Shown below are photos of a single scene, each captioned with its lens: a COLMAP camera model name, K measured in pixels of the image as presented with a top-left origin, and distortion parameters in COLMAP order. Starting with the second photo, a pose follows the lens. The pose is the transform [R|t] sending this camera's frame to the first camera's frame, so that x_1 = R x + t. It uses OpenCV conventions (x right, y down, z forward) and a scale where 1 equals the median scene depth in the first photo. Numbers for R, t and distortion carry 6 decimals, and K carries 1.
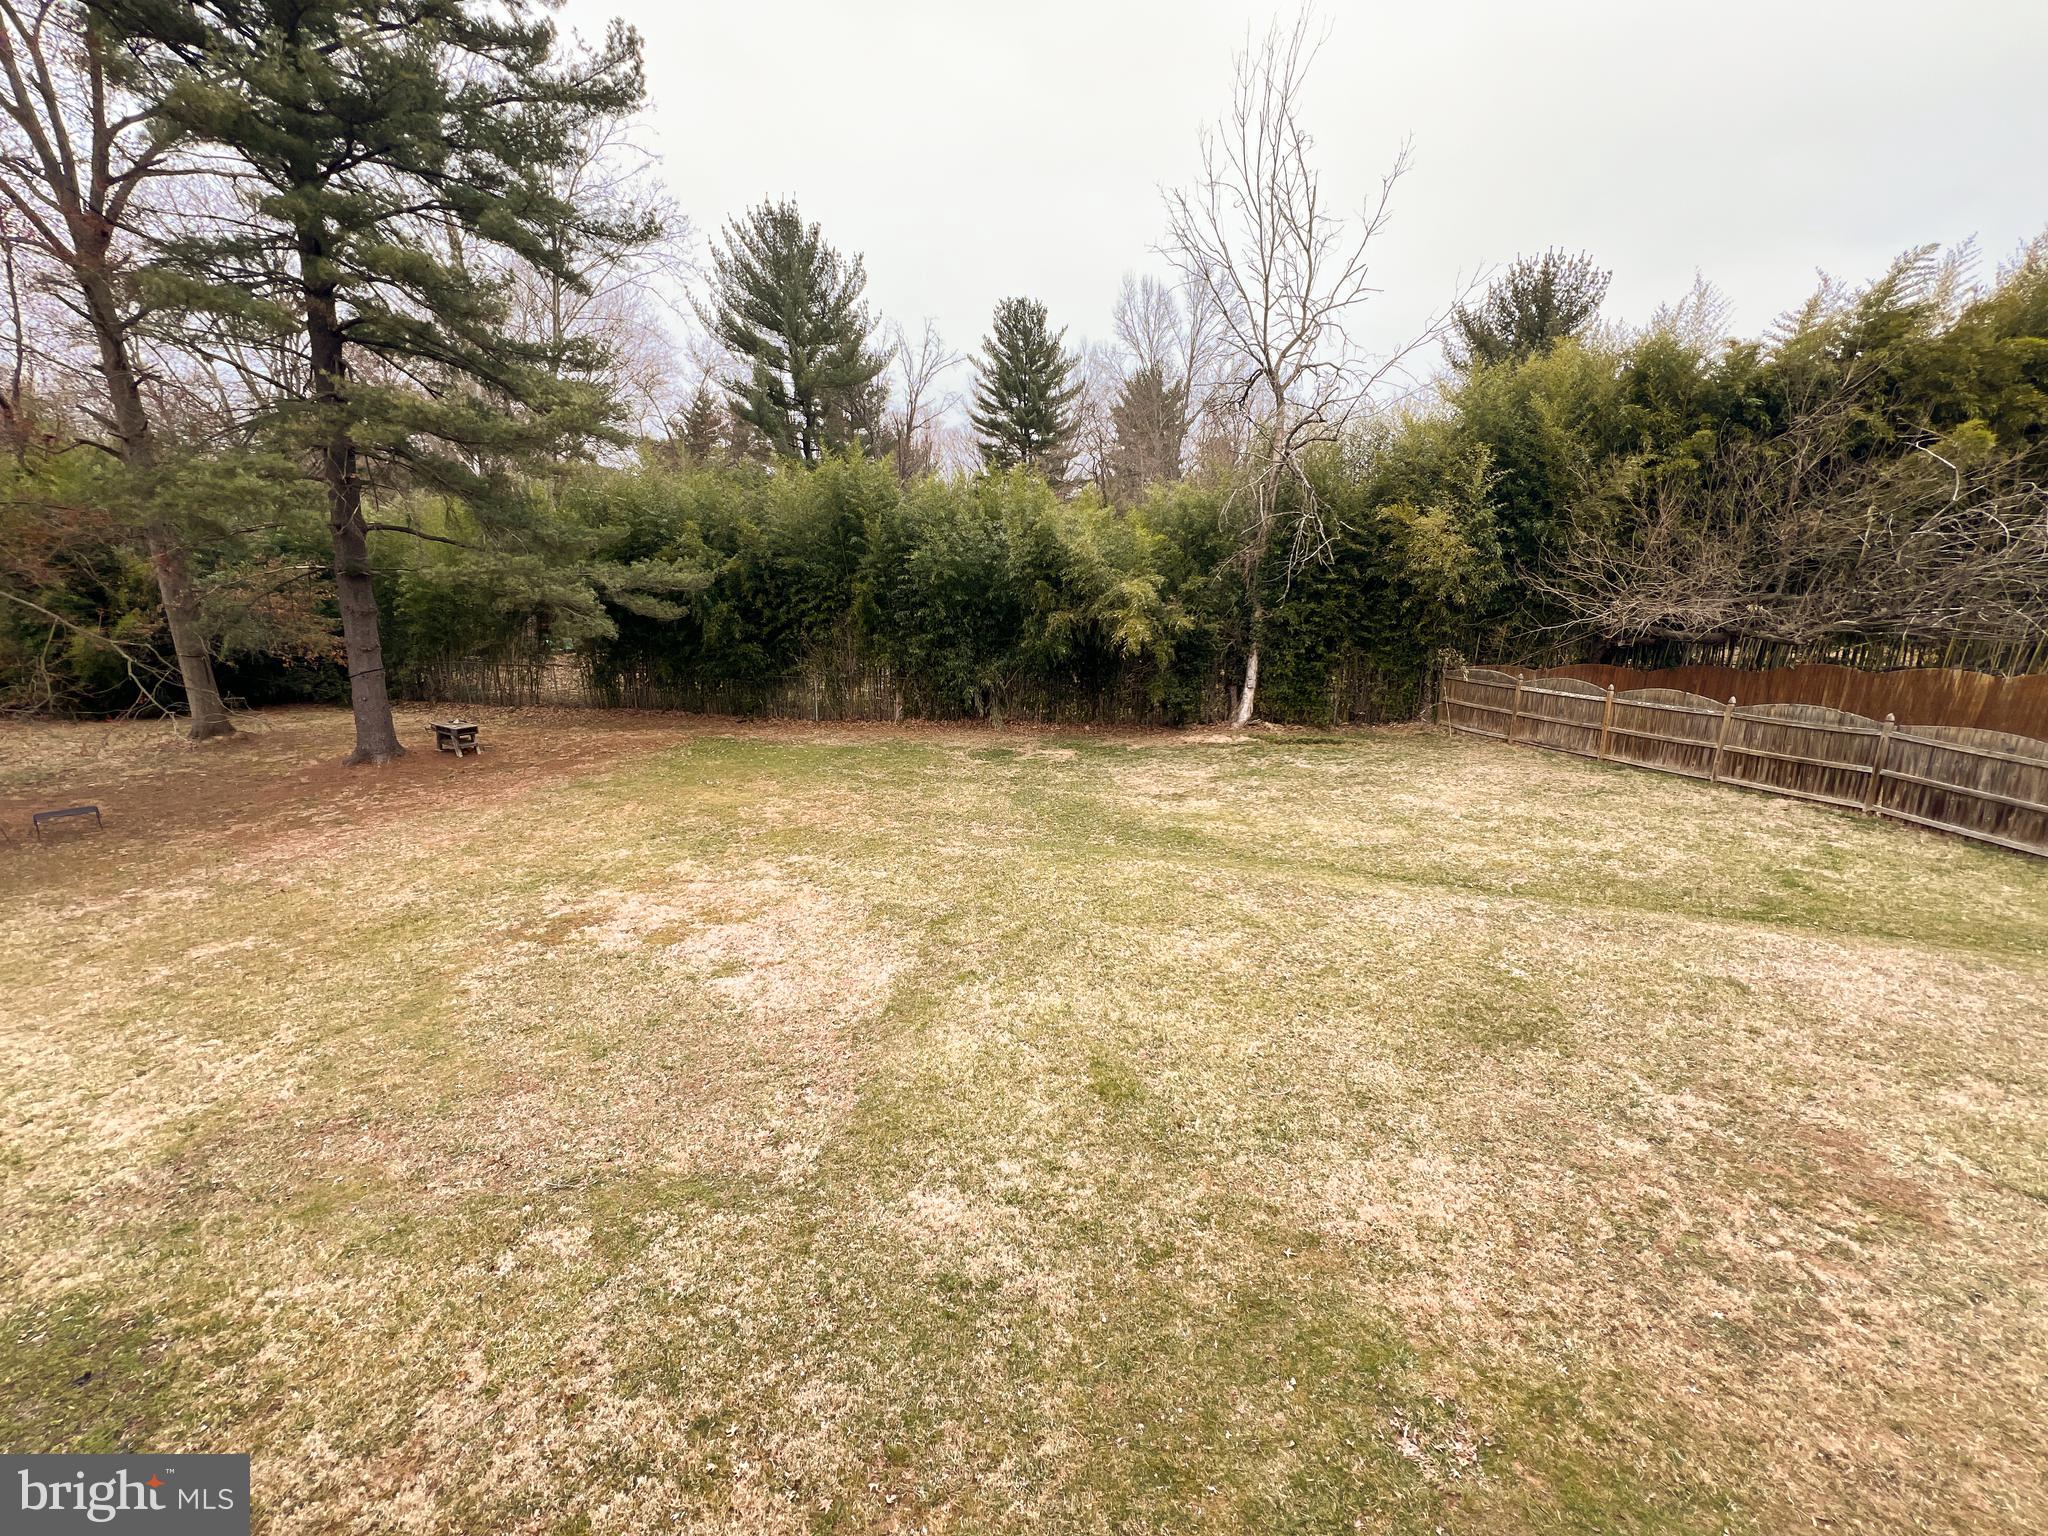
lens RADIAL K [[816.3, 0, 1029.2], [0, 816.3, 768.9], [0, 0, 1]] dist [-0.001514, -0.000467]
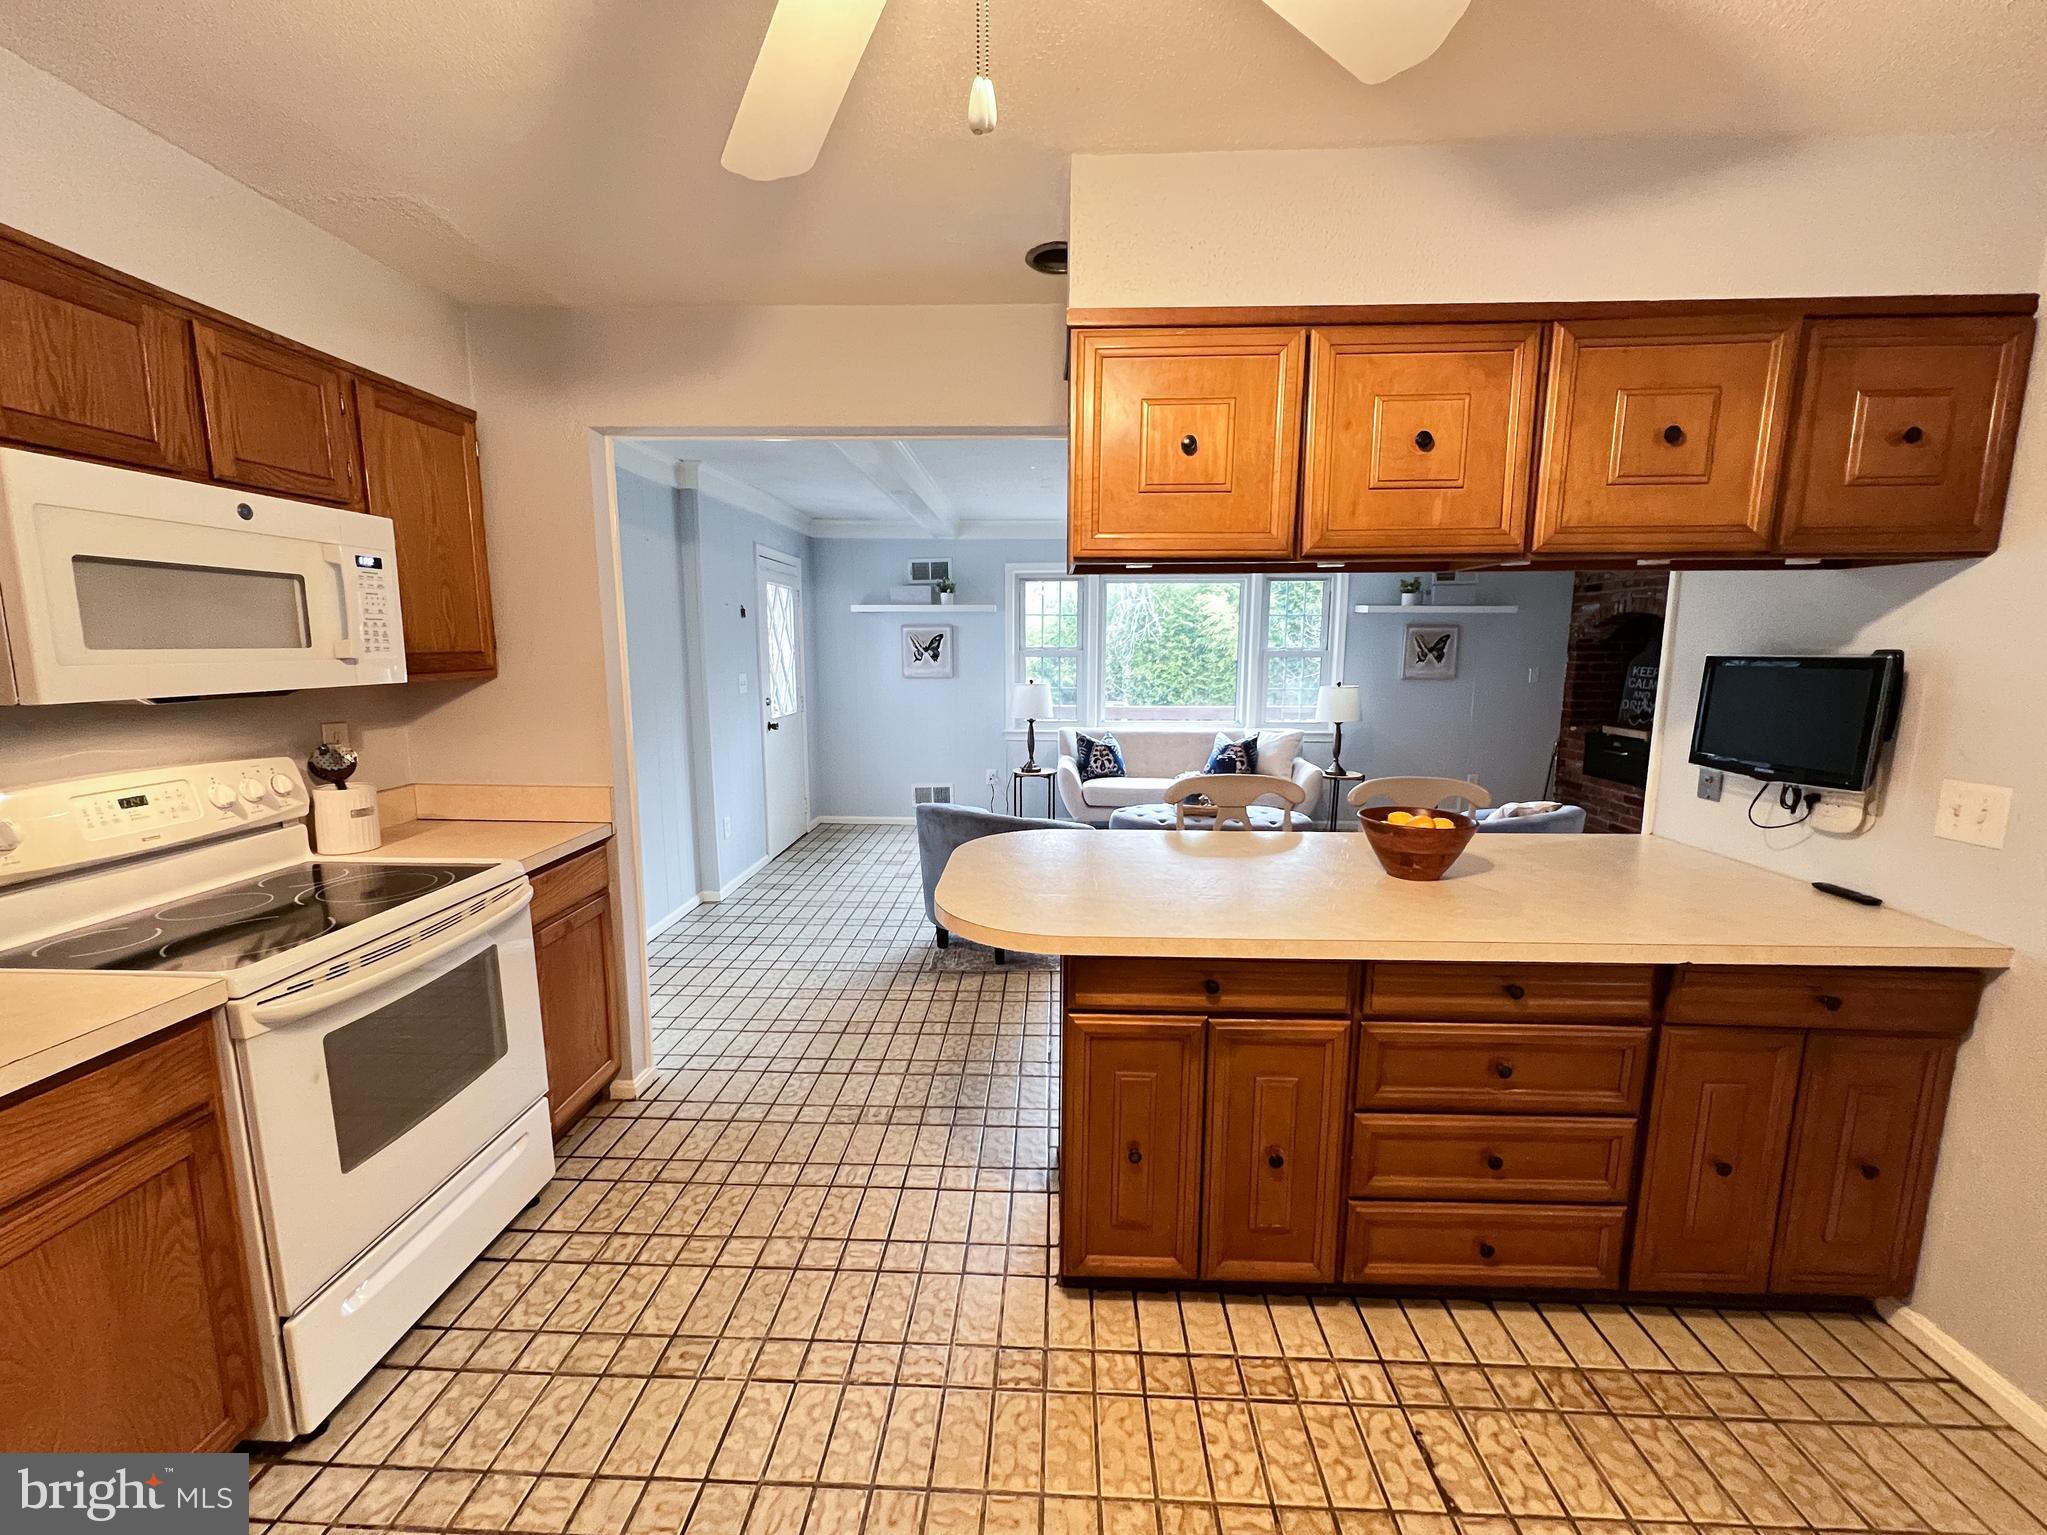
lens RADIAL K [[815.9, 0, 1020.4], [0, 815.9, 764.9], [0, 0, 1]] dist [-0.001514, -0.000467]
pose [[0.999258, -0.007940, -0.037678, 0.139861], [0.004421, 0.995697, -0.092565, 0.081807], [0.038251, 0.092330, 0.994994, -0.318610]]
